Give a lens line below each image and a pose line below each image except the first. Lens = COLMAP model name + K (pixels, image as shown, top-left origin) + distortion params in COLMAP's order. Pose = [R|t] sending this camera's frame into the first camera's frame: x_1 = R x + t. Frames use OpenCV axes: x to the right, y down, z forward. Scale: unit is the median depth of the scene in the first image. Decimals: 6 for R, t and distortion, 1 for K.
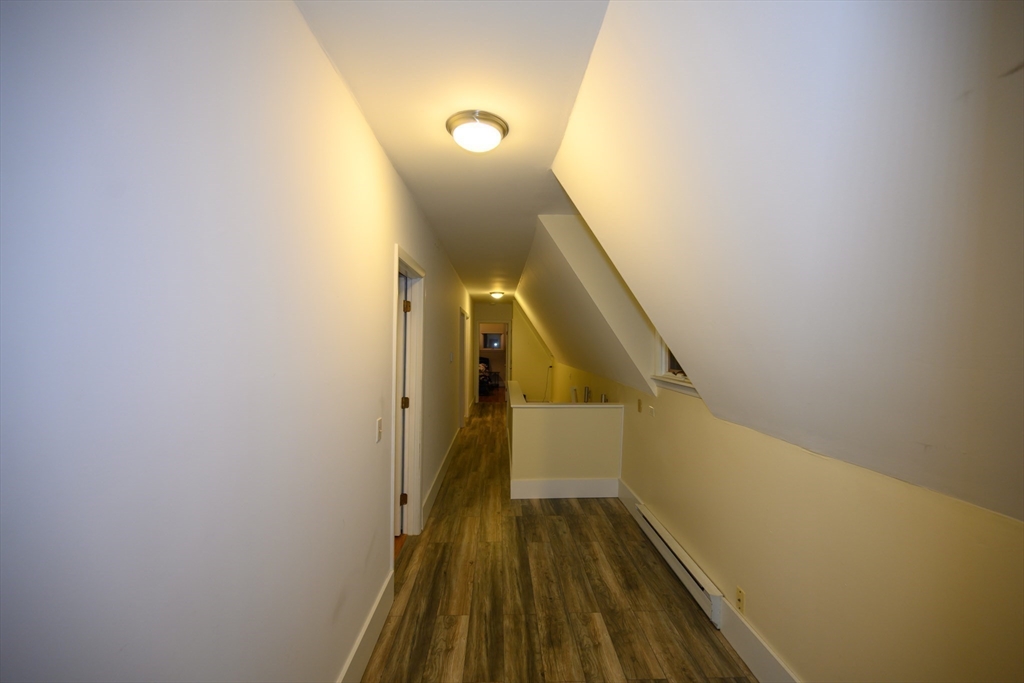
lens RADIAL K [[406.6, 0, 510.4], [0, 406.6, 342.5], [0, 0, 1]] dist [-0.000580, -0.000243]
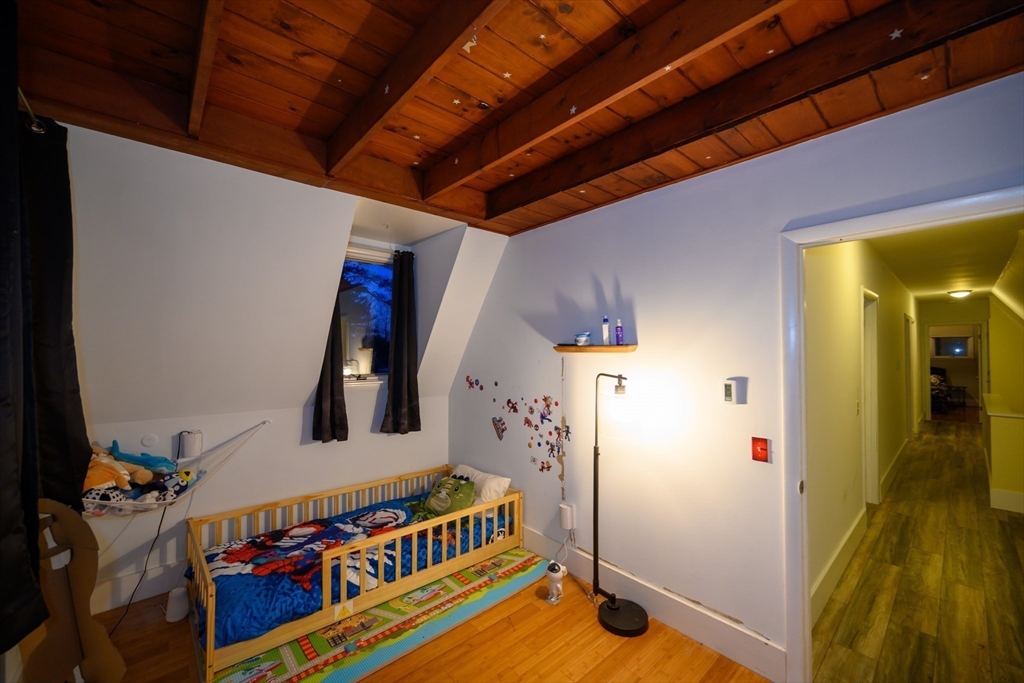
lens RADIAL K [[406.6, 0, 514.9], [0, 406.6, 345.9], [0, 0, 1]] dist [-0.000580, -0.000243]
pose [[0.650907, -0.025541, -0.758727, 0.004392], [0.014248, 0.999669, -0.021428, -0.001640], [0.759023, 0.003137, 0.651056, -0.347984]]
